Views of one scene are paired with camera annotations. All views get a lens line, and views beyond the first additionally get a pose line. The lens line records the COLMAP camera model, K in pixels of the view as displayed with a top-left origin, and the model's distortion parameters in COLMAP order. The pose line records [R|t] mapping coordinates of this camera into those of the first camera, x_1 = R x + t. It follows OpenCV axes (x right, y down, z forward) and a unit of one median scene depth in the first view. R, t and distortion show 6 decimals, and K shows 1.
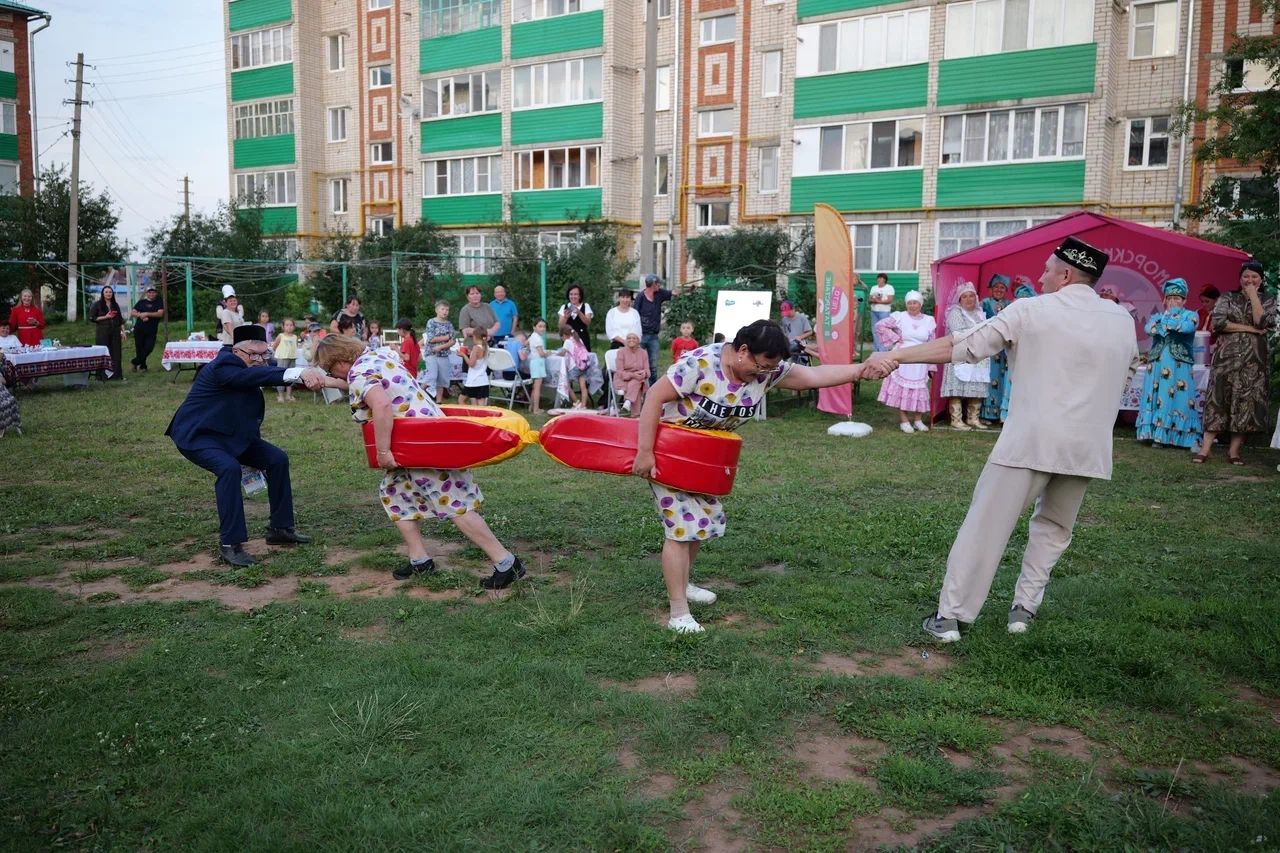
lens RADIAL K [[1062.6, 0, 636.1], [0, 1062.6, 429.0], [0, 0, 1]] dist [0.032120, -0.029669]
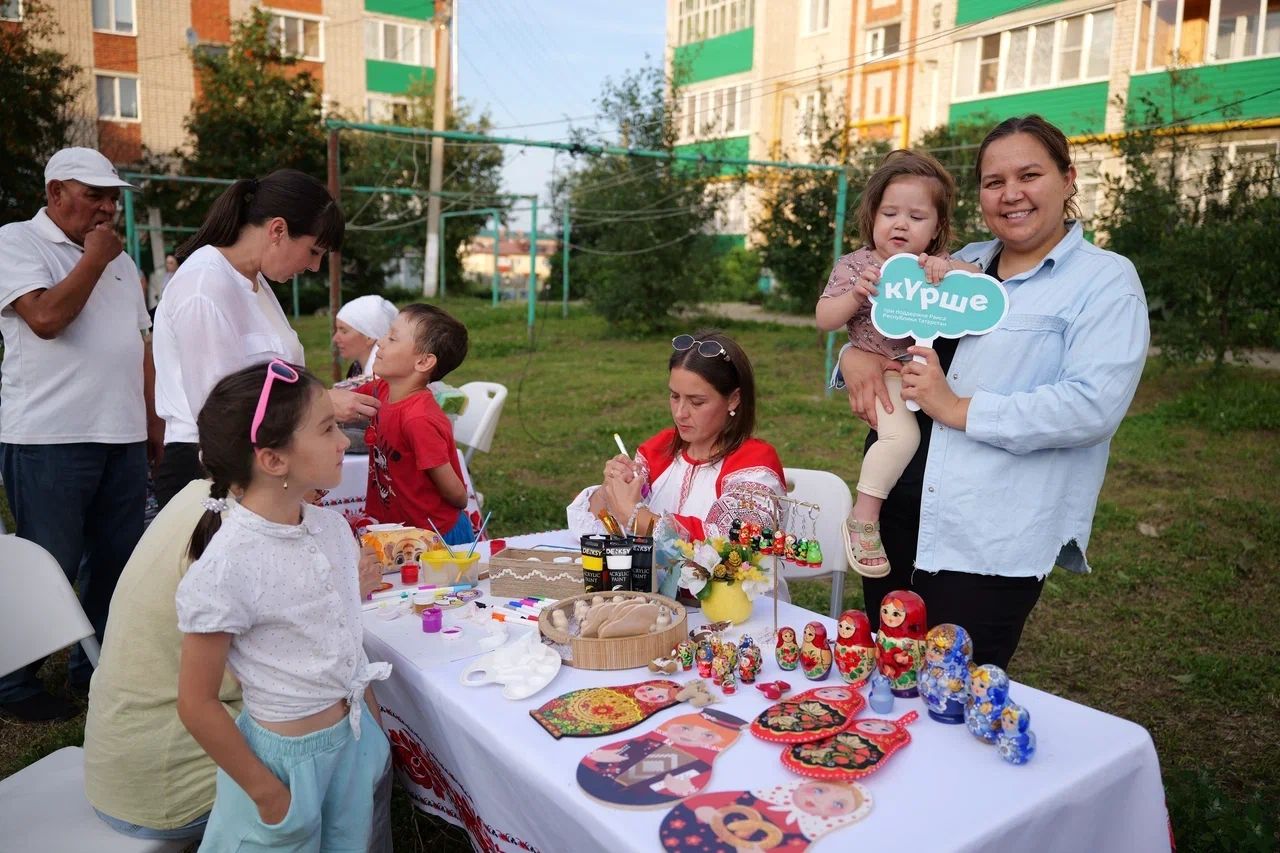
lens RADIAL K [[1062.6, 0, 642.4], [0, 1062.6, 421.8], [0, 0, 1]] dist [0.032120, -0.029669]
pose [[0.917959, 0.069719, -0.390500, -0.106156], [-0.064778, 0.997565, 0.025827, -0.039676], [0.391350, 0.001588, 0.920241, 0.358214]]
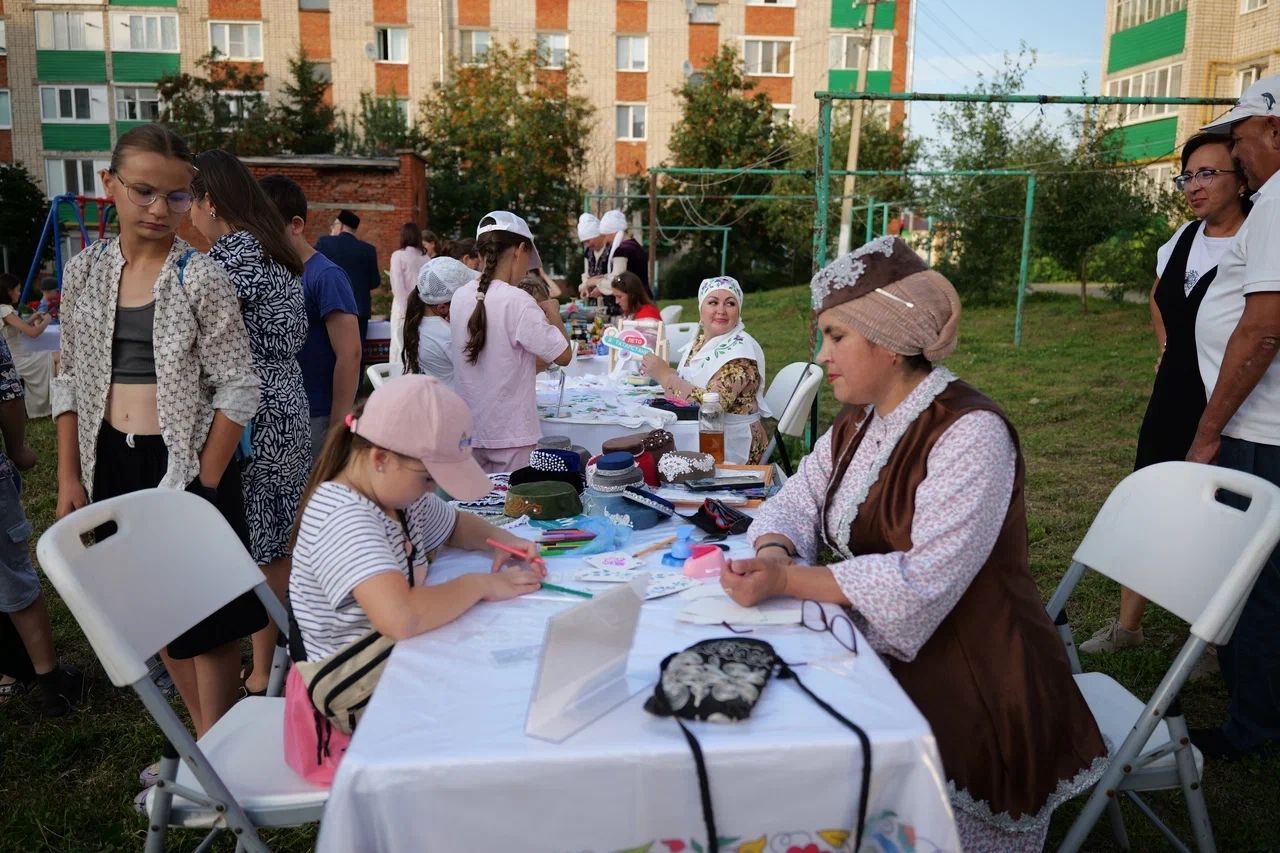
lens RADIAL K [[1062.6, 0, 637.7], [0, 1062.6, 399.0], [0, 0, 1]] dist [0.032120, -0.029669]
pose [[0.636571, 0.108165, -0.763595, 0.005804], [-0.096805, 0.993491, 0.060029, -0.036445], [0.765118, 0.035707, 0.642899, 0.308093]]
